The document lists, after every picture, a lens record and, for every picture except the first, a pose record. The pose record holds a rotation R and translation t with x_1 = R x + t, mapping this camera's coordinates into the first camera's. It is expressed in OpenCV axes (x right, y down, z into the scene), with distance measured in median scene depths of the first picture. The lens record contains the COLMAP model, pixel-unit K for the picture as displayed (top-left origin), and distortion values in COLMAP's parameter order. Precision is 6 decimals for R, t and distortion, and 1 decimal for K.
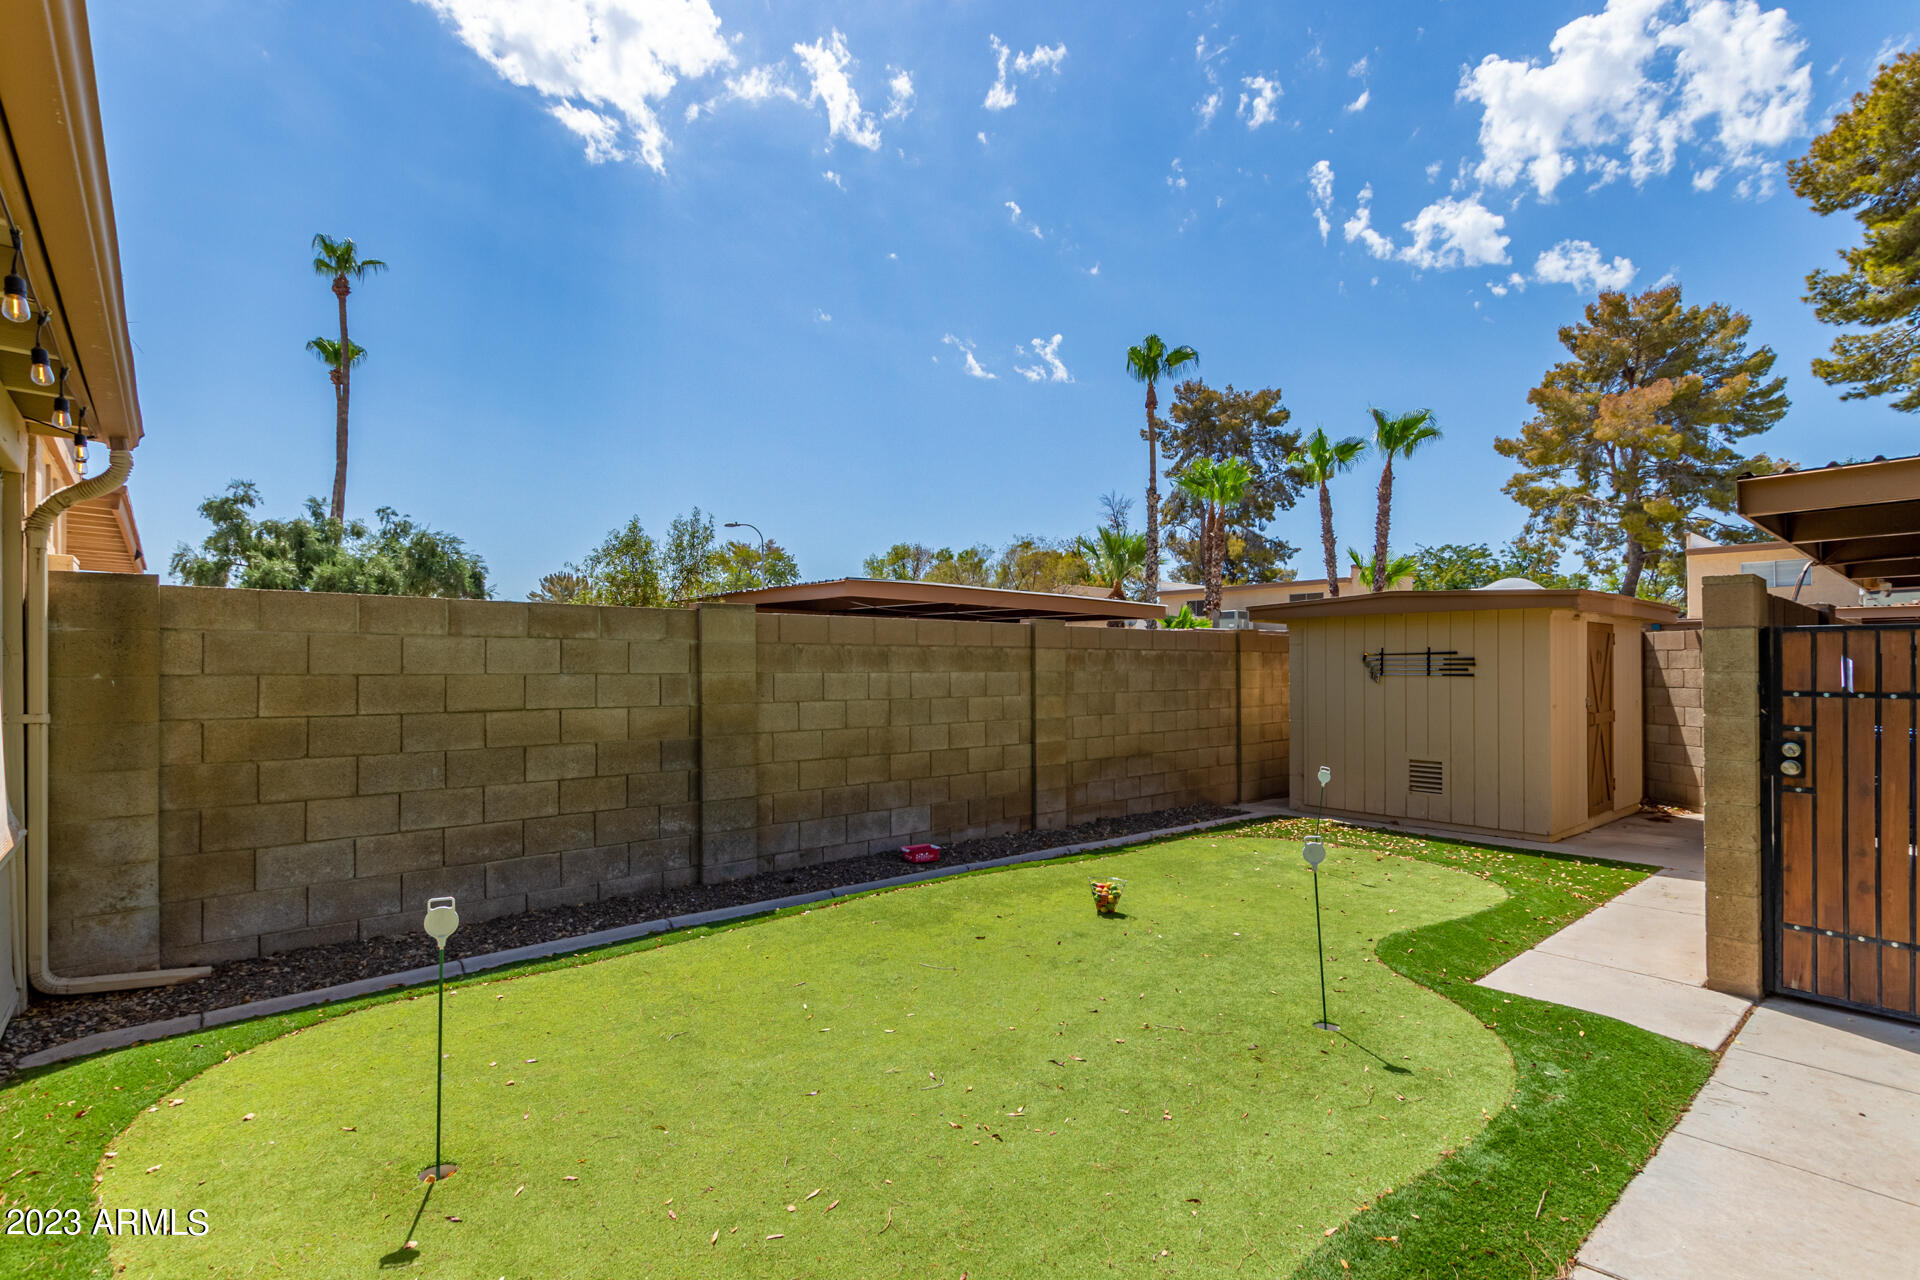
lens RADIAL K [[892.9, 0, 958.2], [0, 892.9, 687.2], [0, 0, 1]] dist [0.001420, 0.000321]
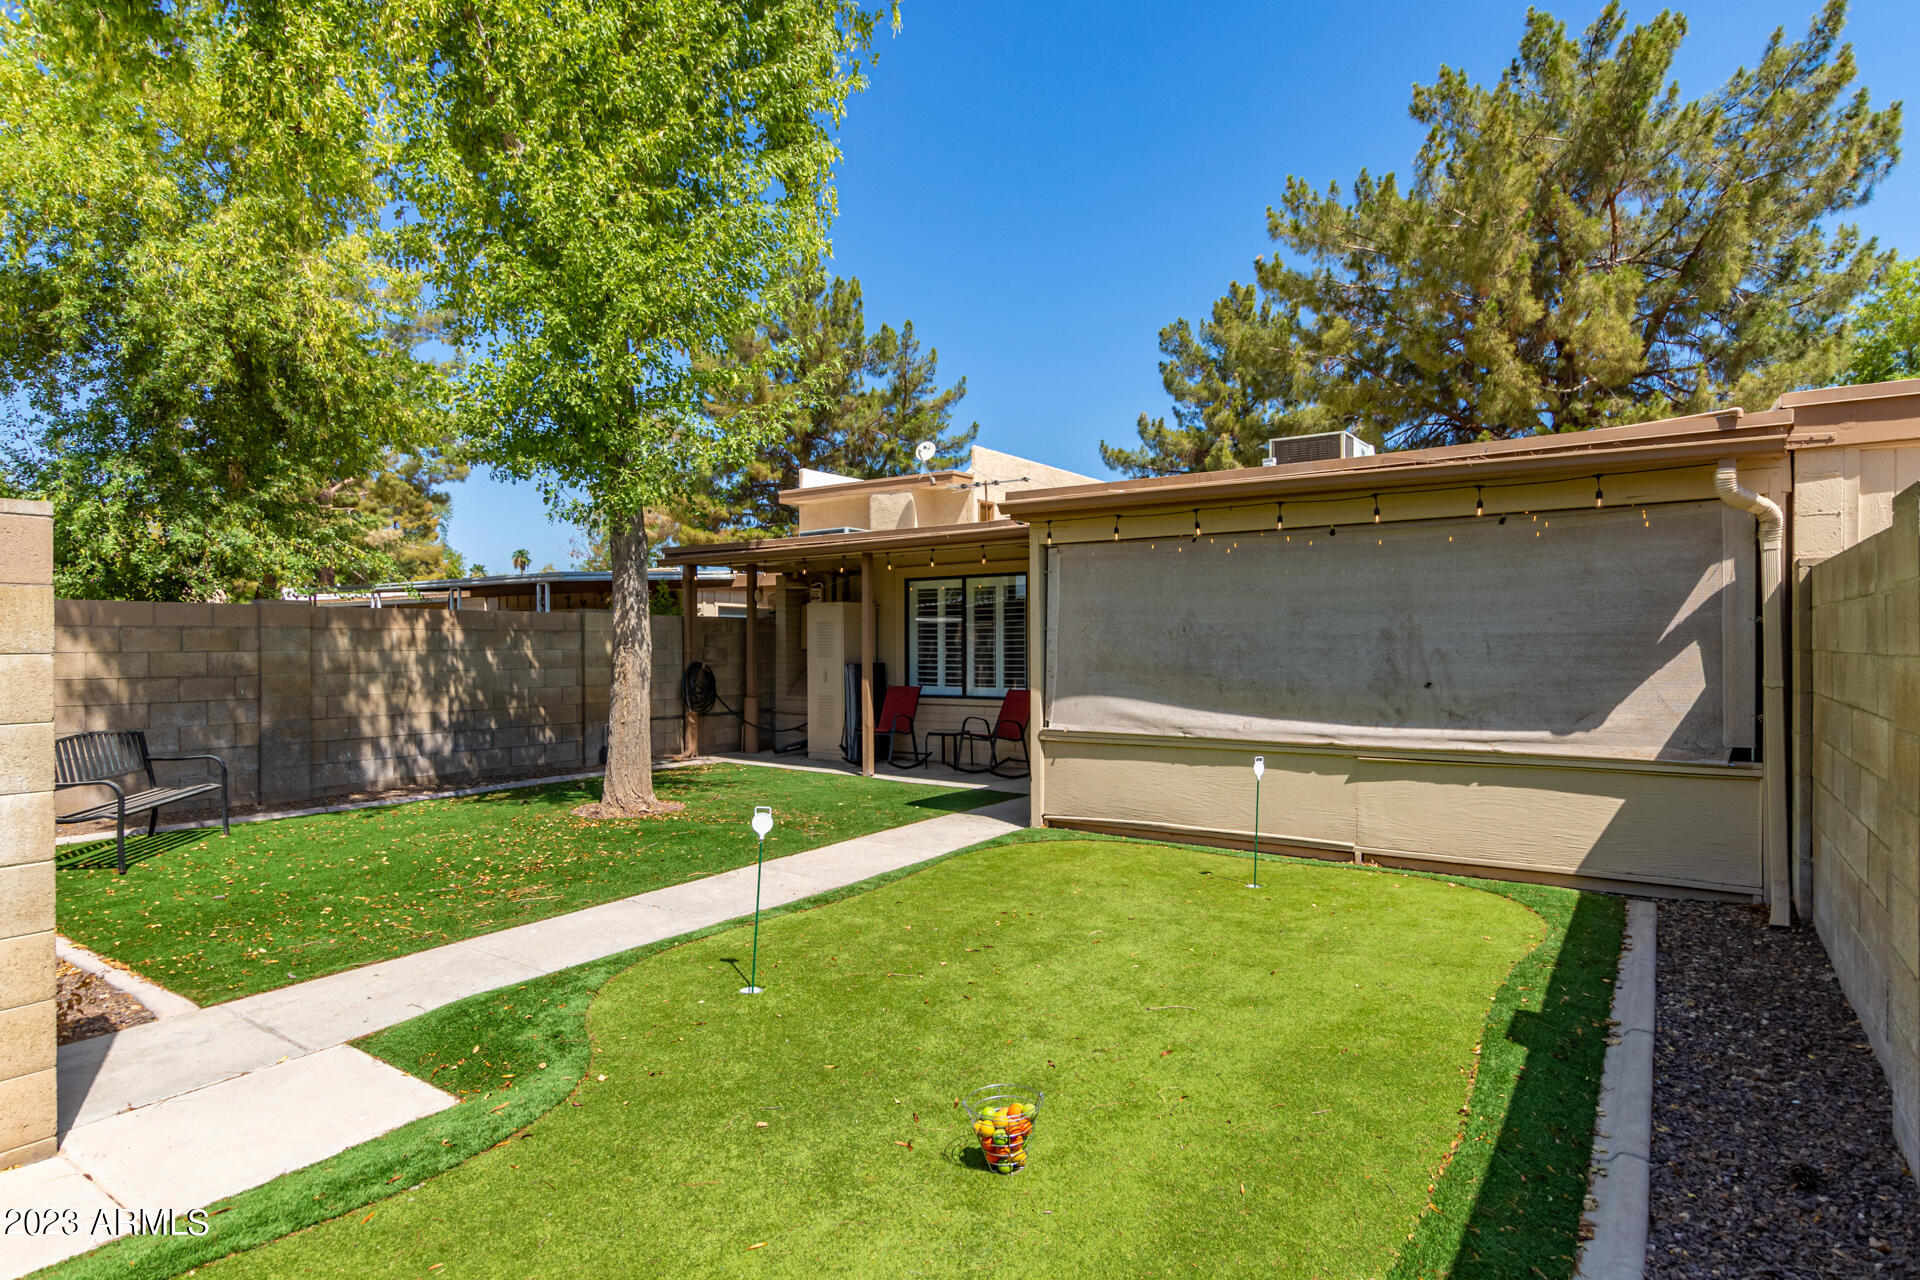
lens RADIAL K [[1021.0, 0, 960.0], [0, 1021.0, 640.0], [0, 0, 1]] dist [0.014614, -0.001671]
pose [[-0.970321, 0.000541, -0.241820, 0.150482], [-0.004255, 0.999804, 0.019312, -0.017191], [0.241783, 0.019767, -0.970129, 0.715227]]
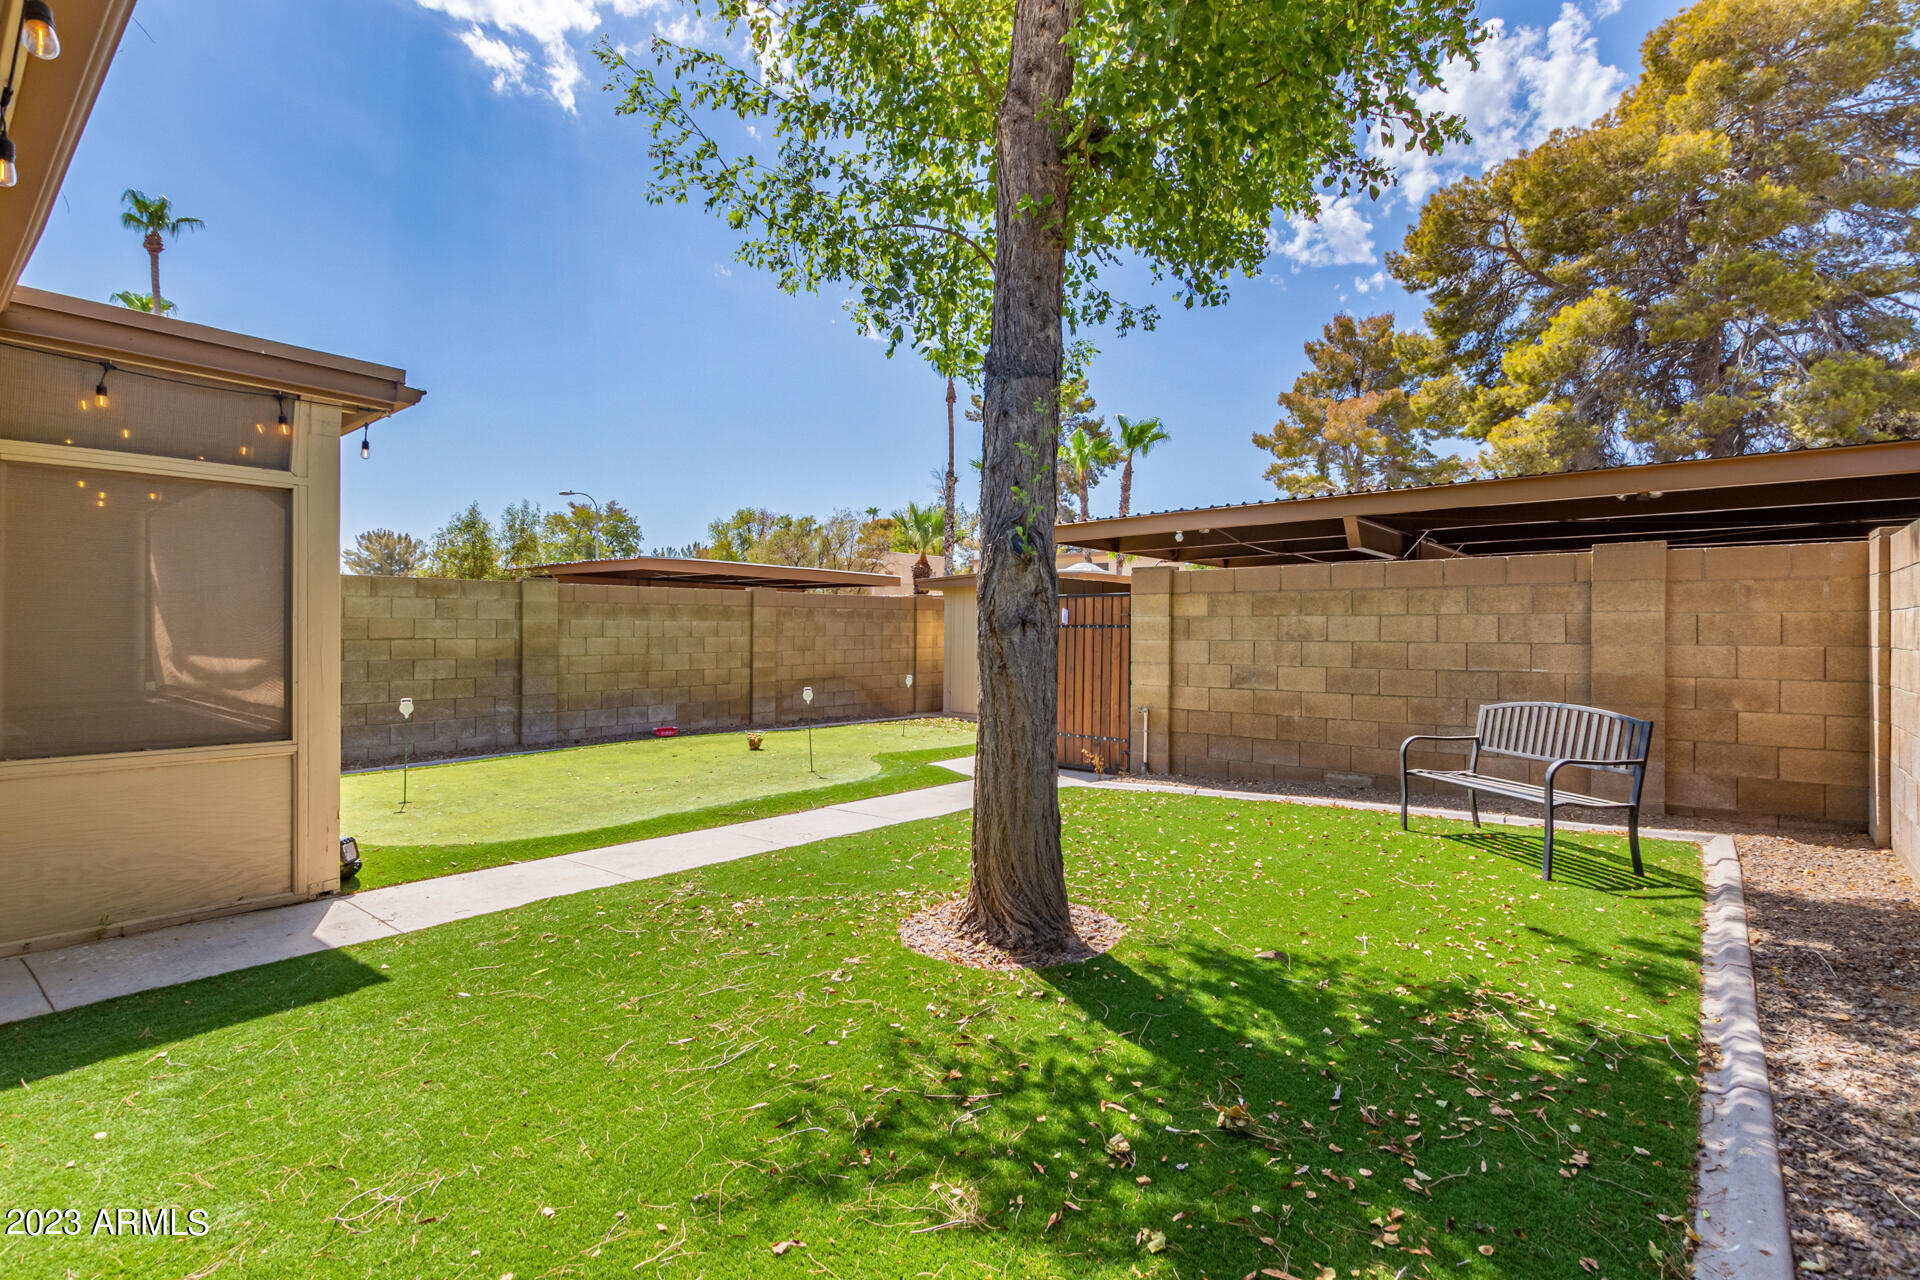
lens RADIAL K [[904.2, 0, 959.6], [0, 904.2, 623.8], [0, 0, 1]] dist [-0.000228, -0.000139]
pose [[0.987904, 0.000847, 0.155063, 0.134649], [0.003884, 0.999536, -0.030206, 0.024447], [-0.155017, 0.030443, 0.987443, -0.416155]]
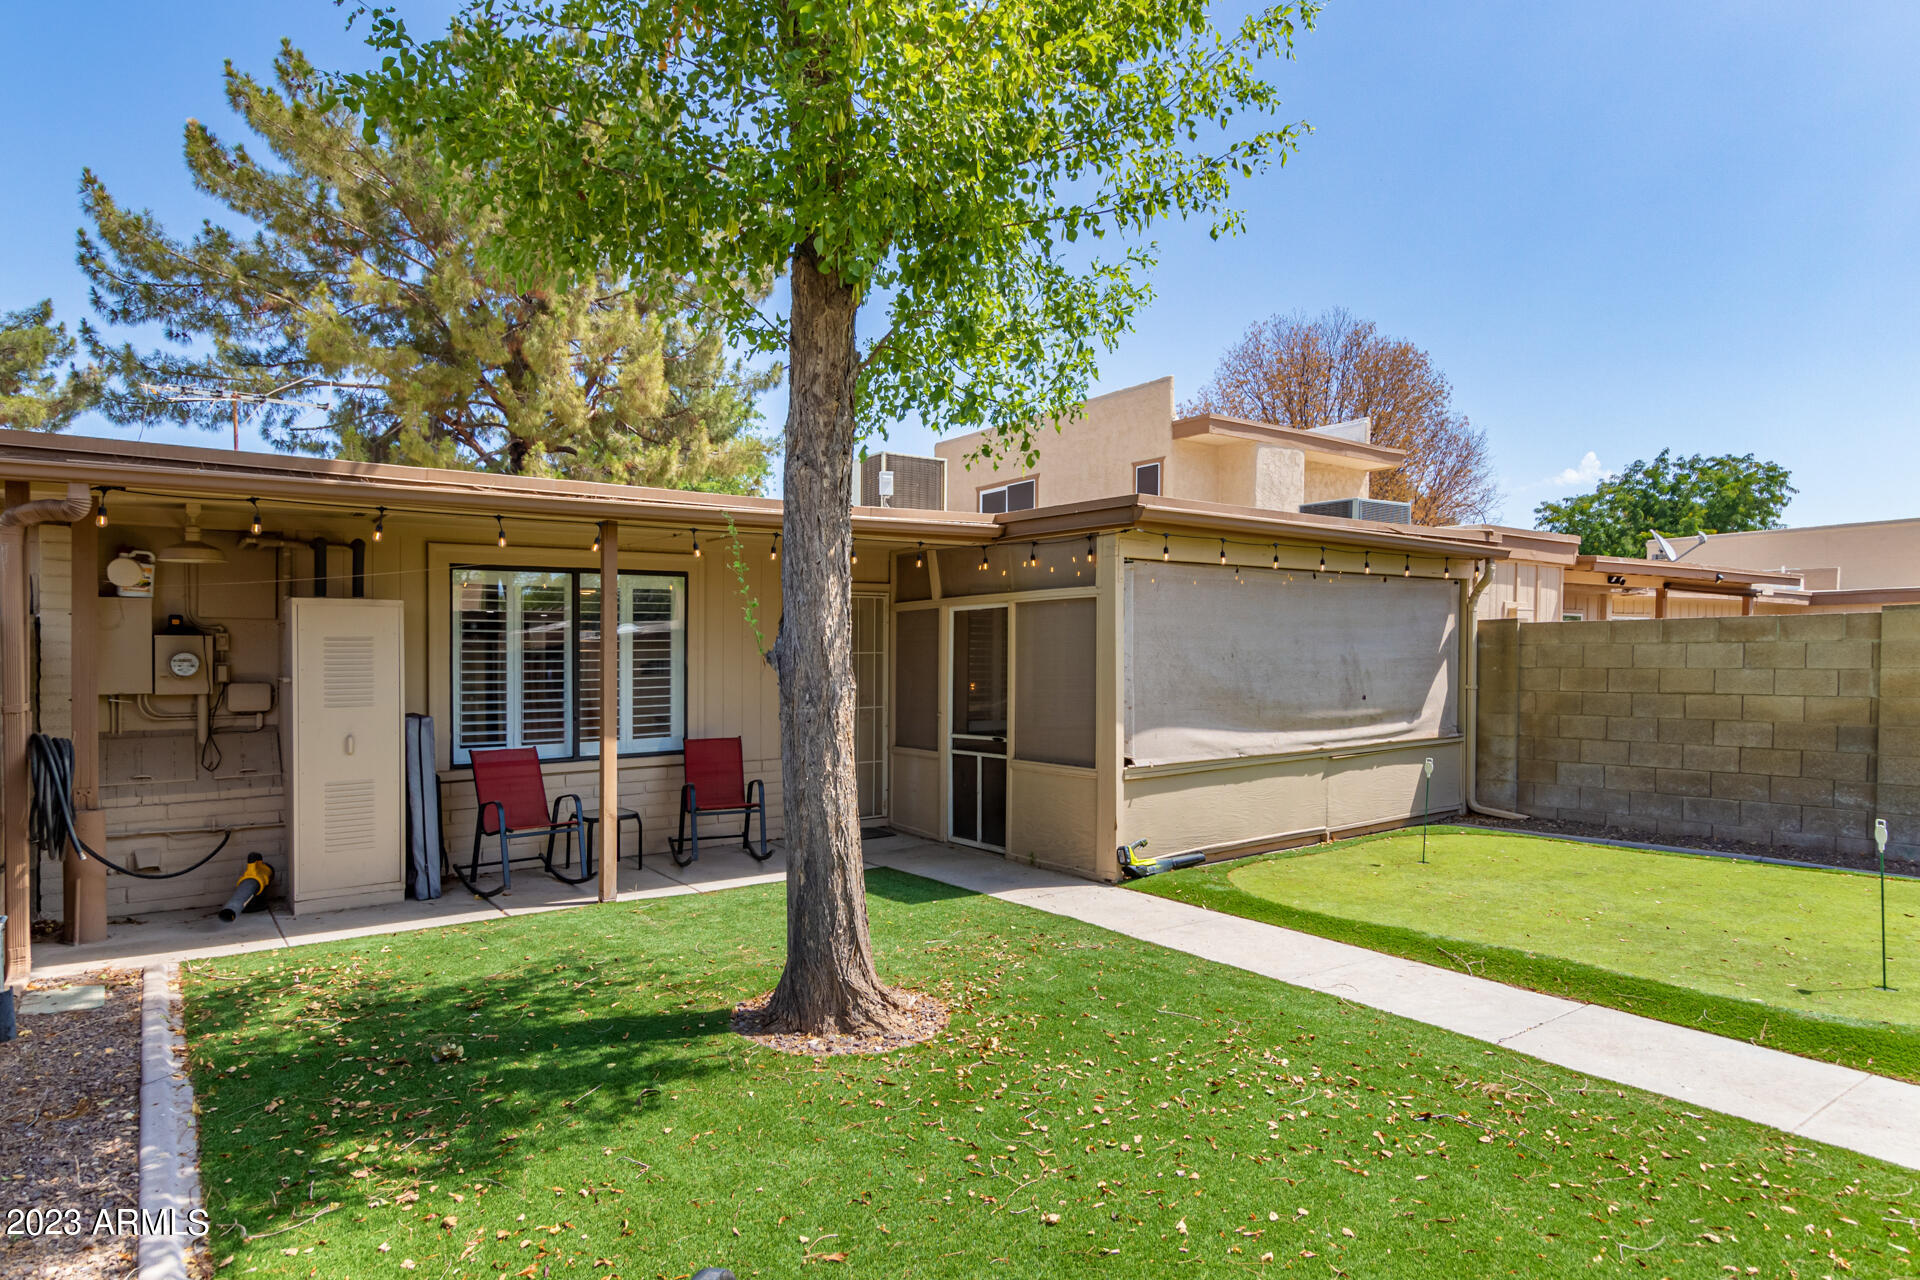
lens RADIAL K [[1084.5, 0, 960.0], [0, 1084.5, 640.0], [0, 0, 1]] dist [0.005077, 0.001759]
pose [[-0.085731, -0.016361, -0.996184, 0.600669], [-0.013879, 0.999788, -0.015226, -0.007691], [0.996222, 0.012521, -0.085940, -0.016688]]
